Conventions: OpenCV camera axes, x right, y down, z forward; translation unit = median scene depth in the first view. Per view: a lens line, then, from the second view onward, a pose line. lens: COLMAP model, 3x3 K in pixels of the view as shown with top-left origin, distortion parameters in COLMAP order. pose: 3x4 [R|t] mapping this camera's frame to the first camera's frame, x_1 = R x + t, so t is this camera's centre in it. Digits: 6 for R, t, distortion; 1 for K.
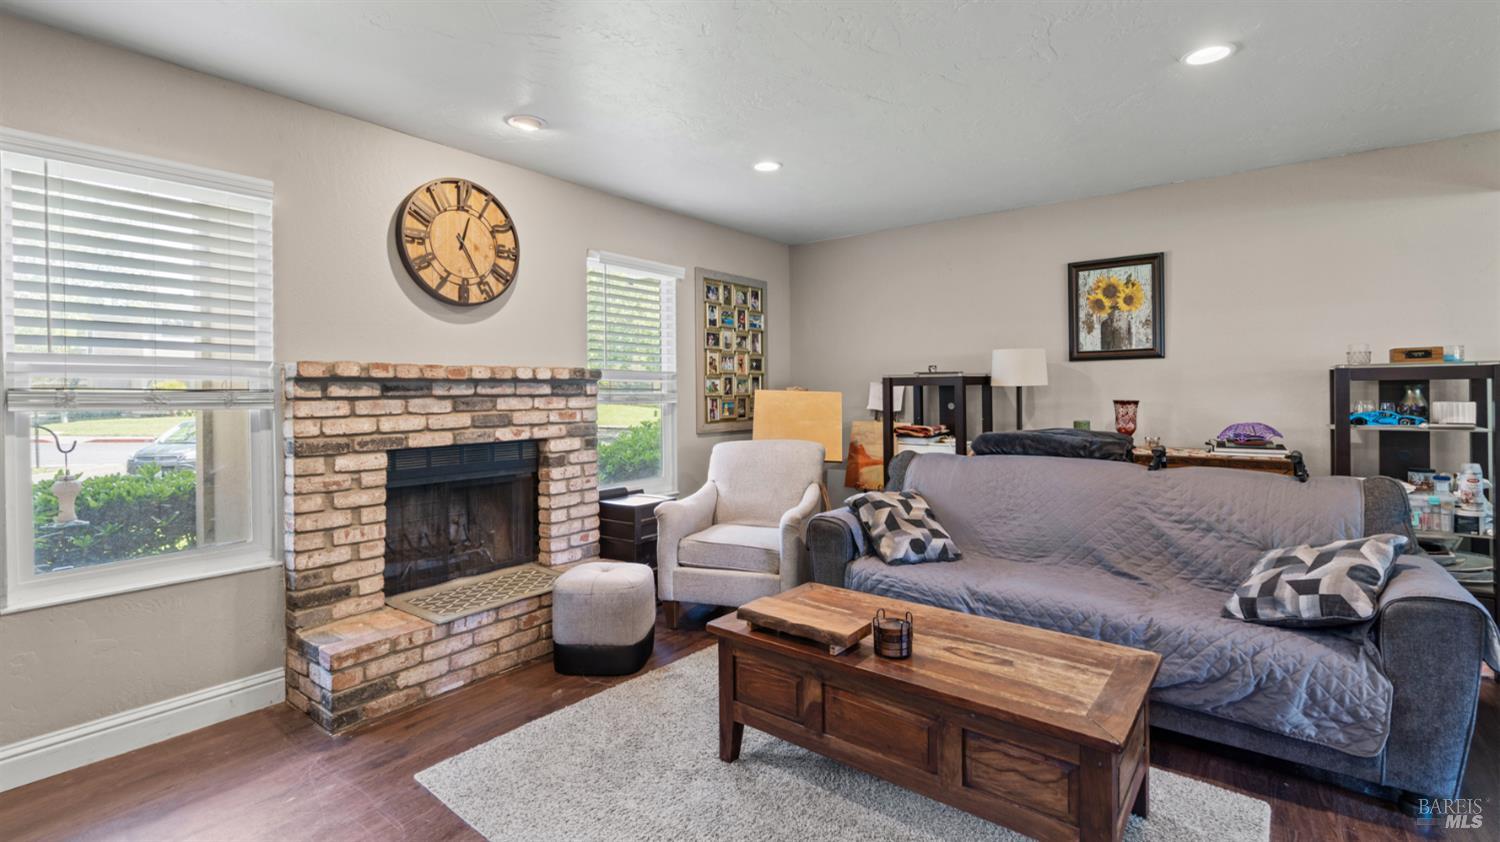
lens RADIAL K [[682.1, 0, 736.4], [0, 682.1, 393.7], [0, 0, 1]] dist [-0.001267, -0.000103]
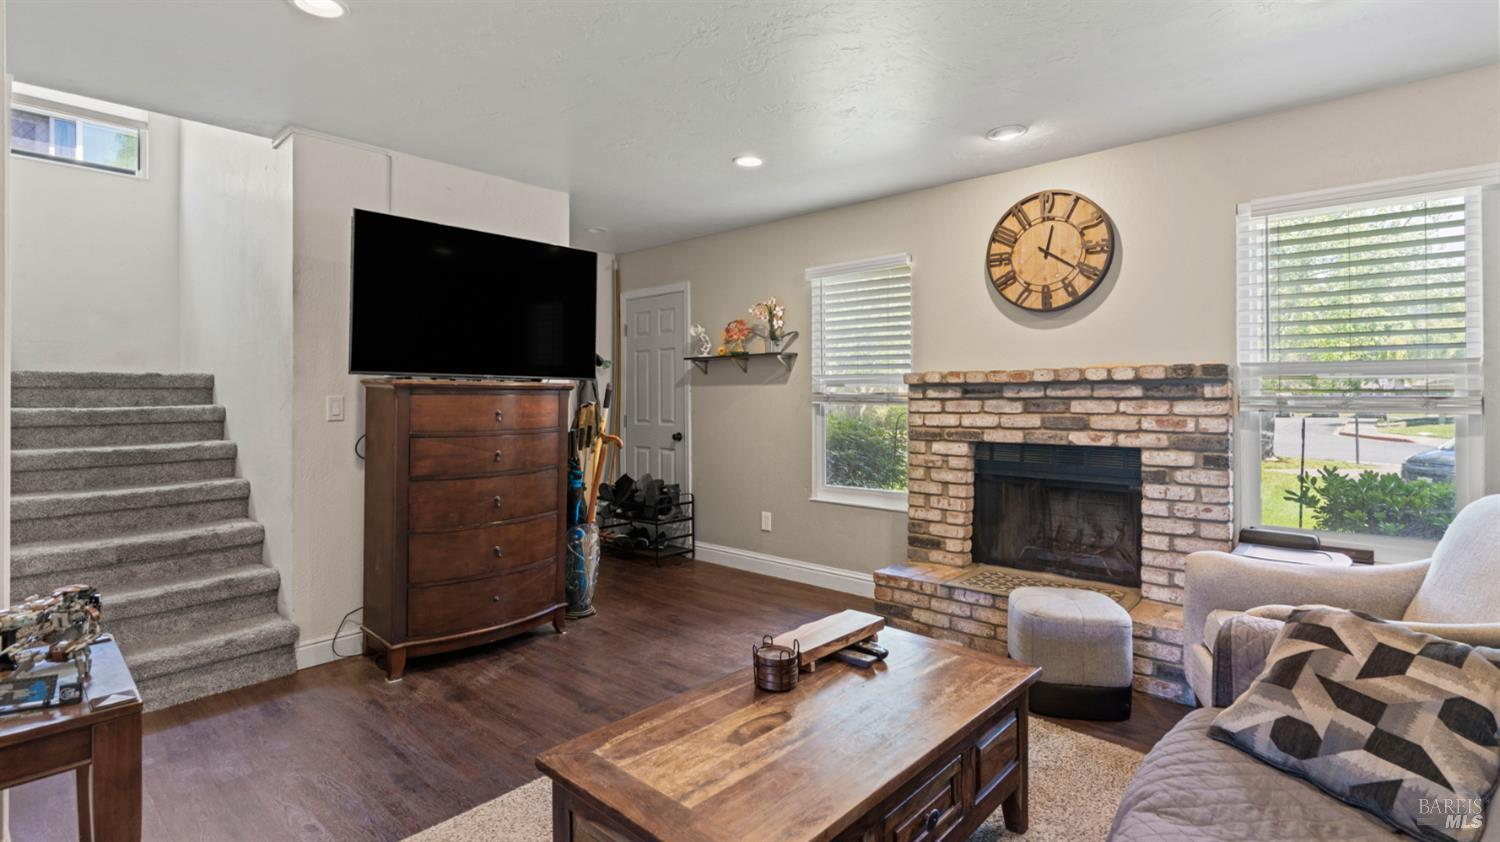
lens RADIAL K [[682.1, 0, 736.4], [0, 682.1, 393.7], [0, 0, 1]] dist [-0.001267, -0.000103]
pose [[-0.068881, 0.001774, -0.997623, 0.710220], [-0.000973, 0.999998, 0.001845, -0.005202], [0.997624, 0.001098, -0.068880, 0.631788]]
